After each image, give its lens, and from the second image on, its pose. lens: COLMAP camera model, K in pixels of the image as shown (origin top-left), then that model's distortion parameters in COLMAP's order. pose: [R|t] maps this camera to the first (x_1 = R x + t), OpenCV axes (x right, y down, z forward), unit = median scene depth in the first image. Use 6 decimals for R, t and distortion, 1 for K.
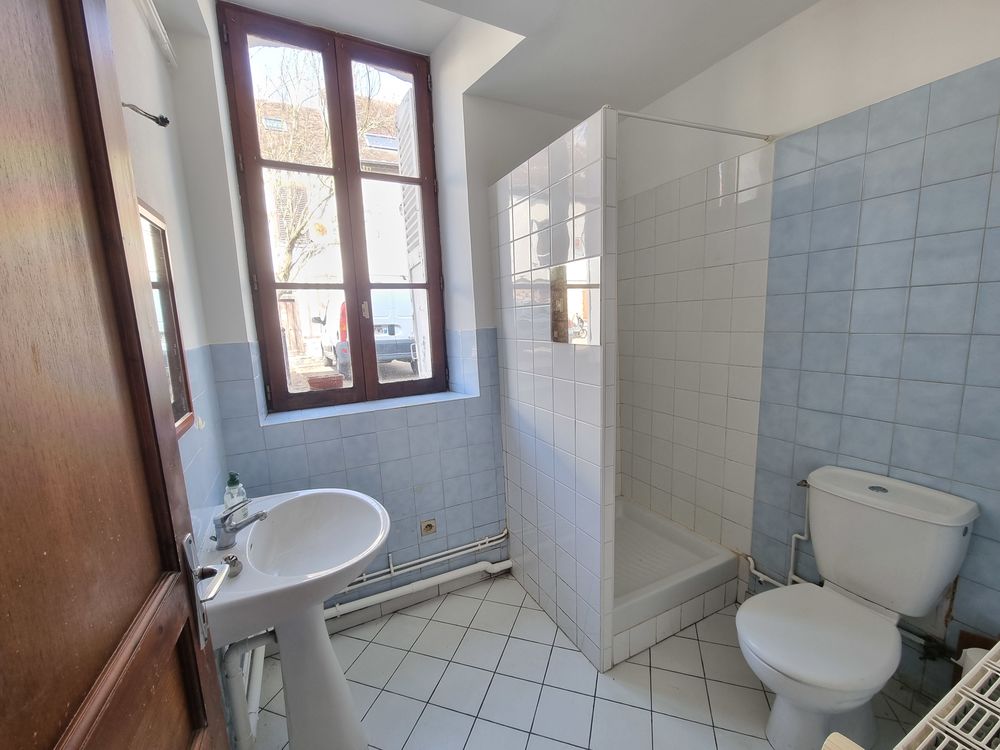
lens RADIAL K [[405.8, 0, 502.1], [0, 405.8, 391.4], [0, 0, 1]] dist [0.002749, 0.000756]
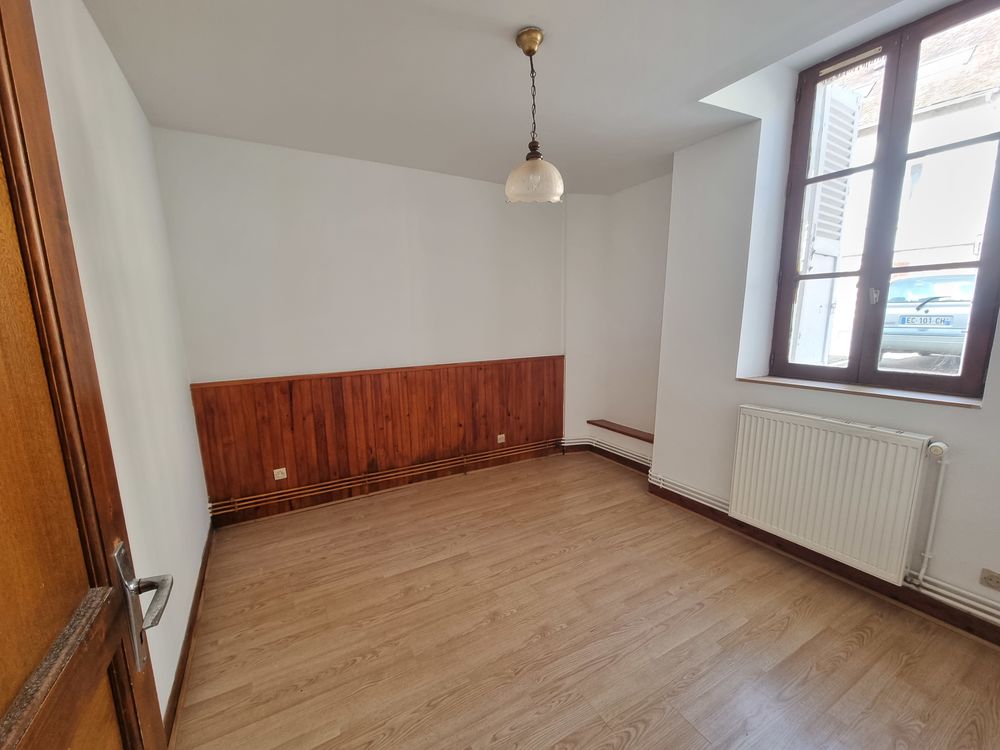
lens RADIAL K [[405.8, 0, 502.1], [0, 405.8, 391.4], [0, 0, 1]] dist [0.002749, 0.000756]
pose [[0.047138, 0.205373, -0.977548, 0.707187], [-0.168964, 0.966173, 0.194836, -0.012566], [0.984494, 0.155986, 0.080244, 0.052707]]
